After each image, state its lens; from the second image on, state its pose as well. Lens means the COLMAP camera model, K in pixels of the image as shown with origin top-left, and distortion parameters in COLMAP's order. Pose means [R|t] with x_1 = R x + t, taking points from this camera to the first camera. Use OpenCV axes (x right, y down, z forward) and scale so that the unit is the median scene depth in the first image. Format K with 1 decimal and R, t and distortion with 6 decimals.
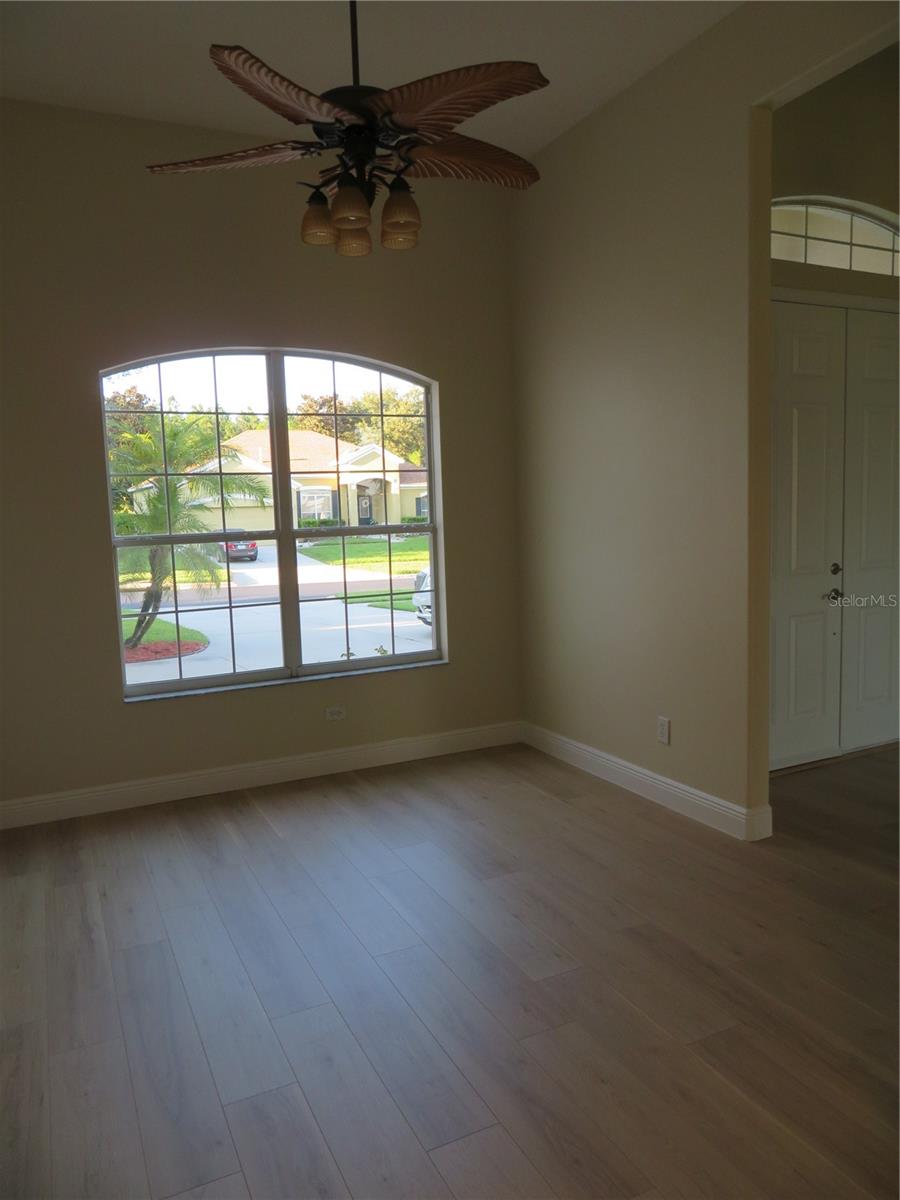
lens RADIAL K [[791.0, 0, 412.2], [0, 791.0, 594.7], [0, 0, 1]] dist [-0.003068, 0.001083]
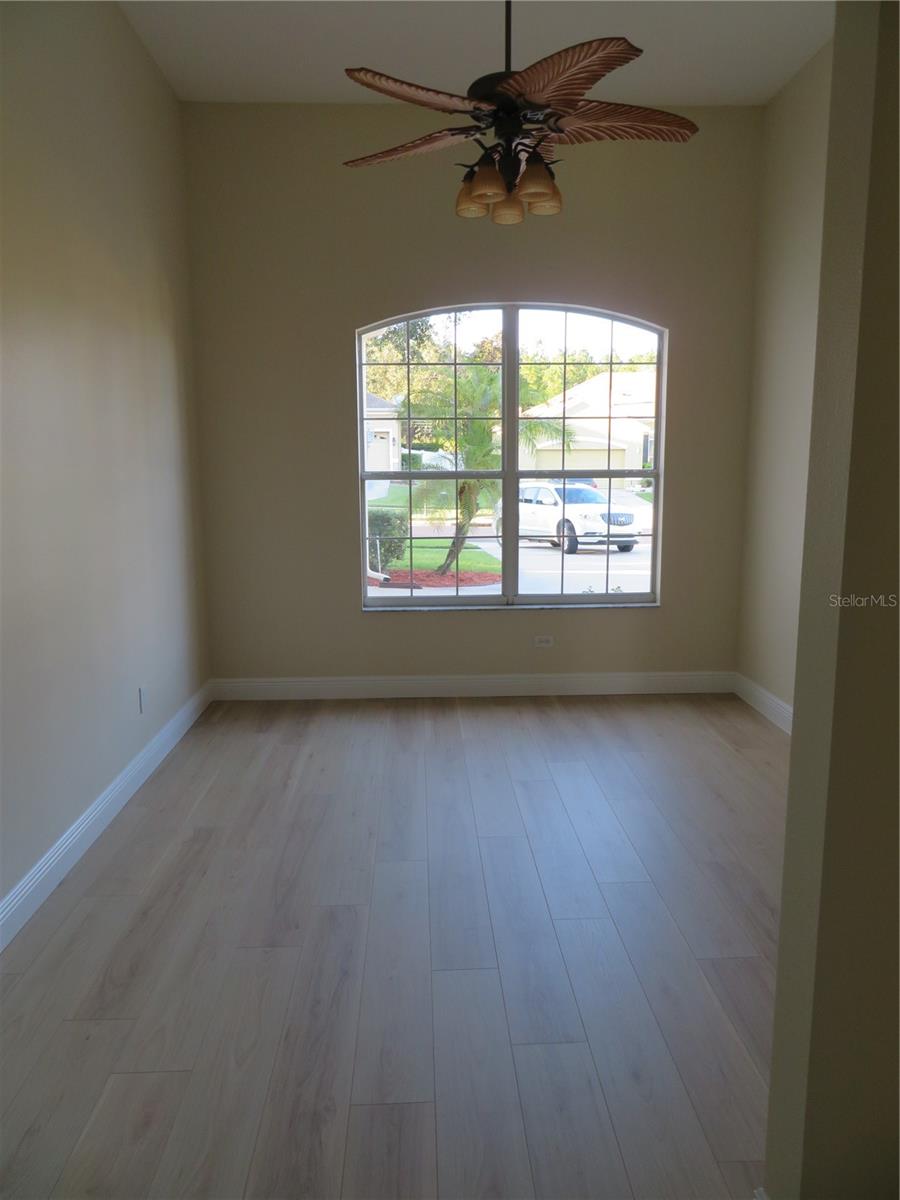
lens RADIAL K [[787.1, 0, 467.3], [0, 787.1, 582.5], [0, 0, 1]] dist [-0.005526, -0.000355]
pose [[0.929124, 0.085388, -0.359775, 0.201129], [-0.065076, 0.995546, 0.068219, 0.002191], [0.363998, -0.039971, 0.930542, -0.047494]]
